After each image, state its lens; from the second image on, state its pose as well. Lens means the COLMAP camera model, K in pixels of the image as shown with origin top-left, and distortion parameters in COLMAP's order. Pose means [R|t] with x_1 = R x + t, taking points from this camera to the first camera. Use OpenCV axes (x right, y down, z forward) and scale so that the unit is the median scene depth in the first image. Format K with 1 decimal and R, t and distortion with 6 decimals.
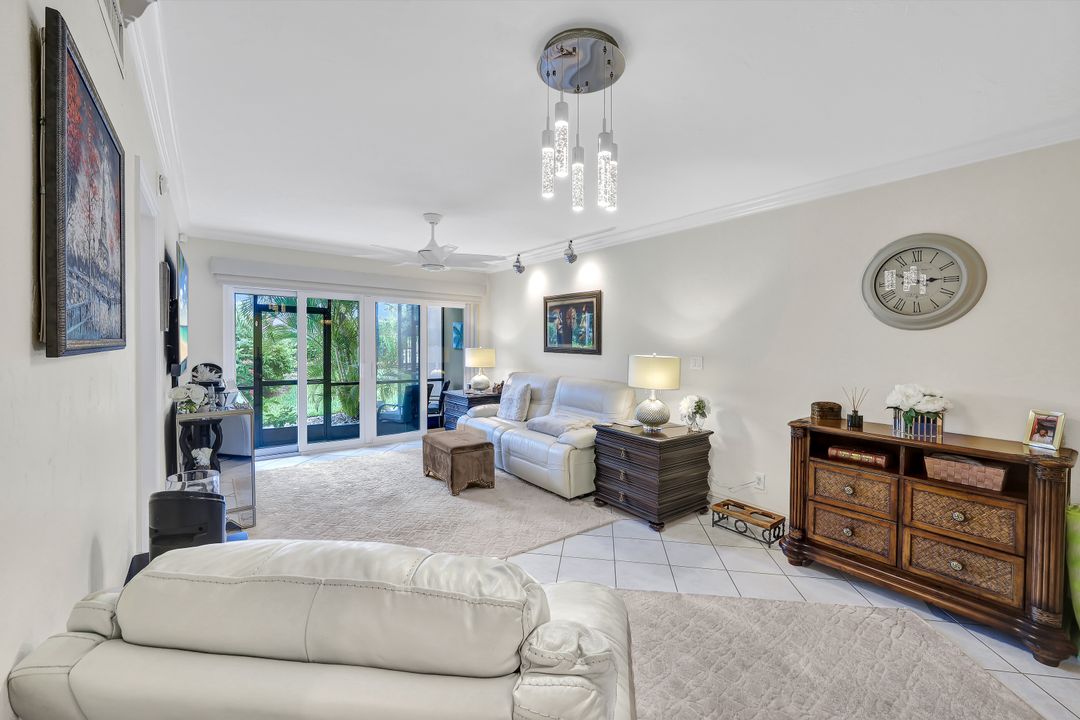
lens RADIAL K [[442.1, 0, 533.5], [0, 442.1, 340.4], [0, 0, 1]] dist [-0.000251, -0.000064]
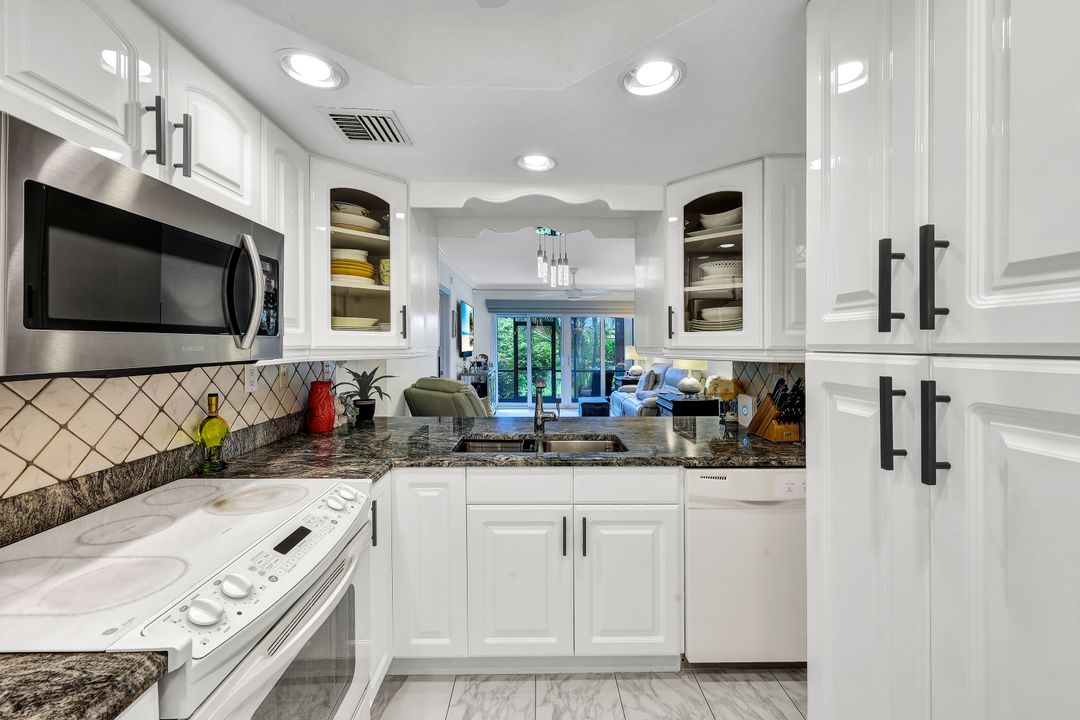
lens RADIAL K [[440.3, 0, 540.3], [0, 440.3, 345.5], [0, 0, 1]] dist [-0.000577, 0.000015]
pose [[0.814183, -0.008829, -0.580541, 0.522940], [0.009820, 0.999951, -0.001436, 0.015700], [0.580525, -0.004532, 0.814230, -0.376377]]
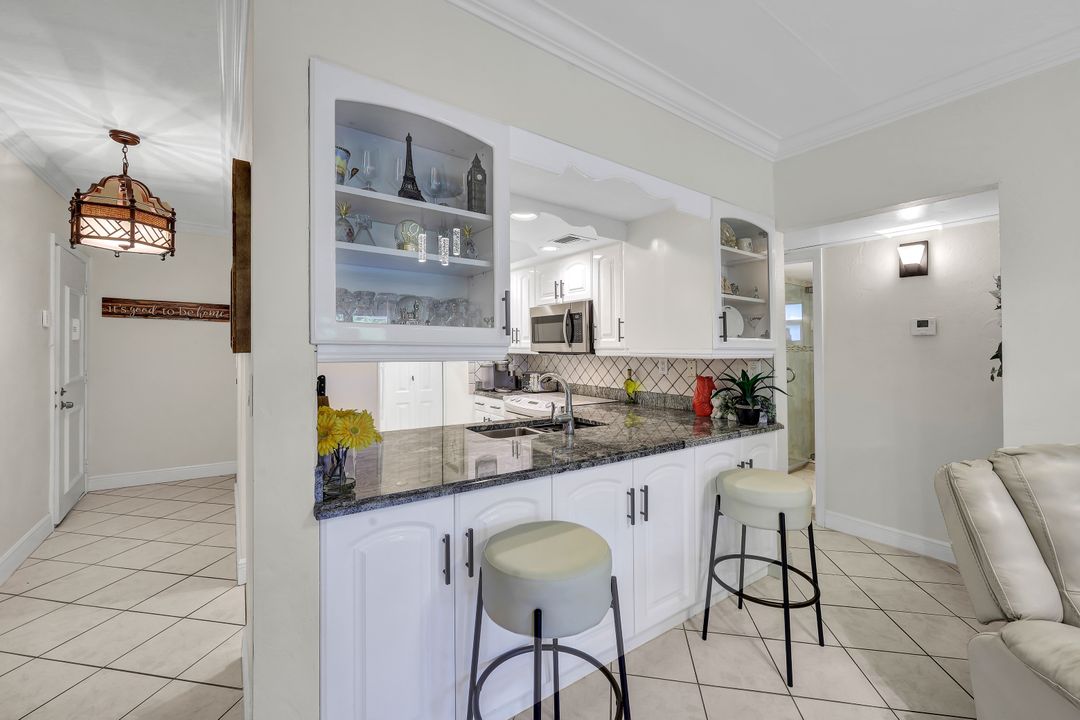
lens RADIAL K [[440.3, 0, 540.3], [0, 440.3, 345.5], [0, 0, 1]] dist [-0.000577, 0.000015]
pose [[-0.999416, -0.021750, 0.026348, 0.285961], [-0.022055, 0.999692, -0.011339, 0.020887], [-0.026094, -0.011914, -0.999589, 0.411672]]
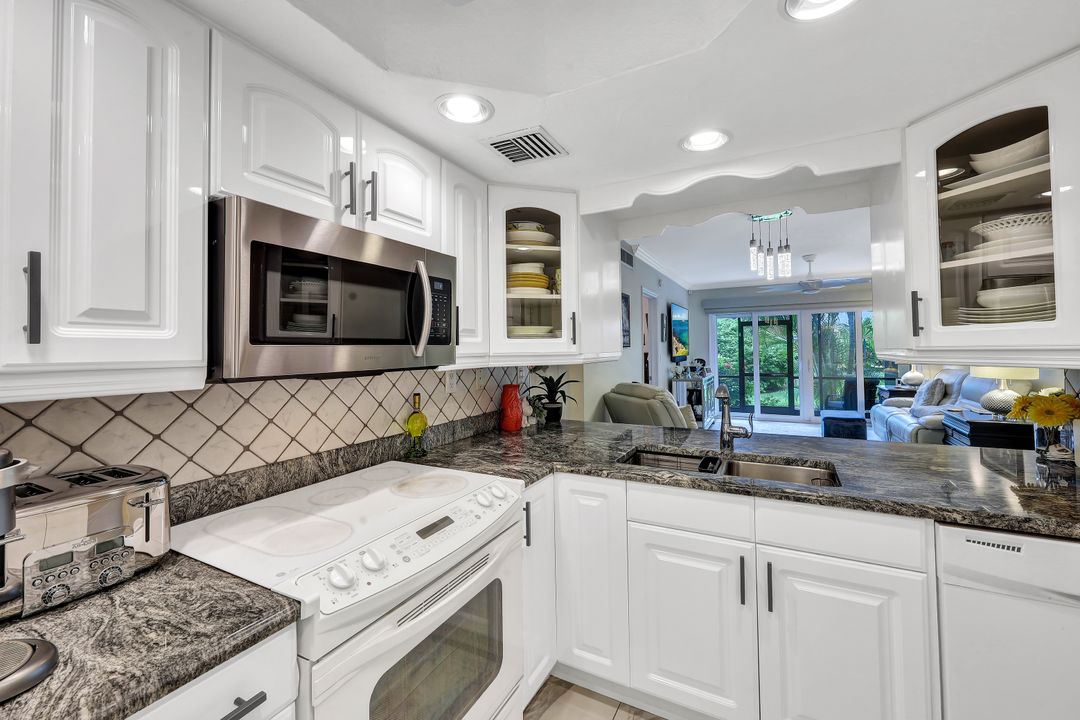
lens RADIAL K [[438.4, 0, 536.0], [0, 438.4, 341.5], [0, 0, 1]] dist [-0.000138, 0.000001]
pose [[0.420936, -0.037267, -0.906324, 0.542463], [0.024285, 0.999261, -0.029809, 0.016062], [0.906765, -0.009462, 0.421530, -0.324848]]
